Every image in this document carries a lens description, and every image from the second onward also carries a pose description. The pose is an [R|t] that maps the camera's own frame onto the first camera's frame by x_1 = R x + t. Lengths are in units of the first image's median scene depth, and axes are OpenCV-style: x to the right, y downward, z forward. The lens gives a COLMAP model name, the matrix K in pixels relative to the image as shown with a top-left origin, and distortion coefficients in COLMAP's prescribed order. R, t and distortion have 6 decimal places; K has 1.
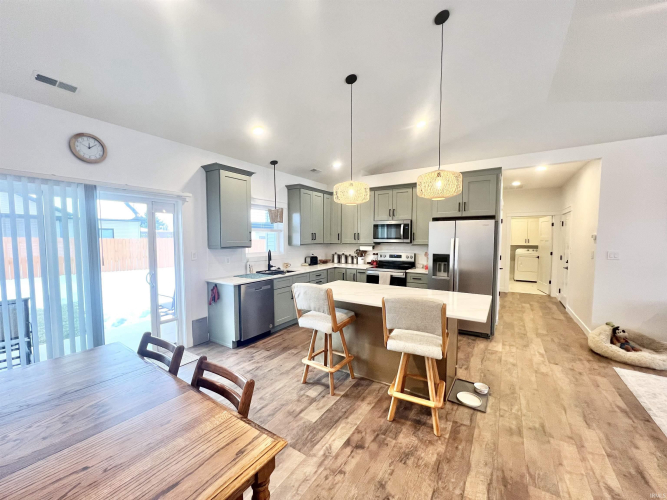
lens RADIAL K [[266.6, 0, 333.5], [0, 266.6, 252.4], [0, 0, 1]] dist [-0.002374, -0.000211]
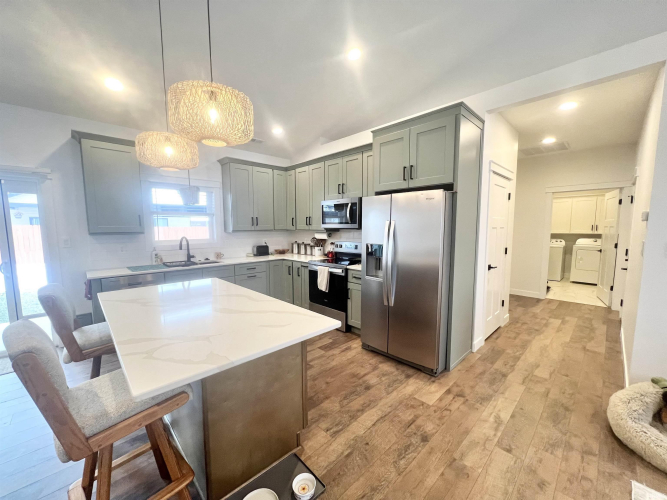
lens RADIAL K [[268.3, 0, 334.1], [0, 268.3, 252.4], [0, 0, 1]] dist [-0.000940, 0.000225]
pose [[0.974620, 0.019164, -0.223045, 0.371413], [-0.009744, 0.999016, 0.043258, -0.001781], [0.223655, -0.039987, 0.973848, 0.248258]]
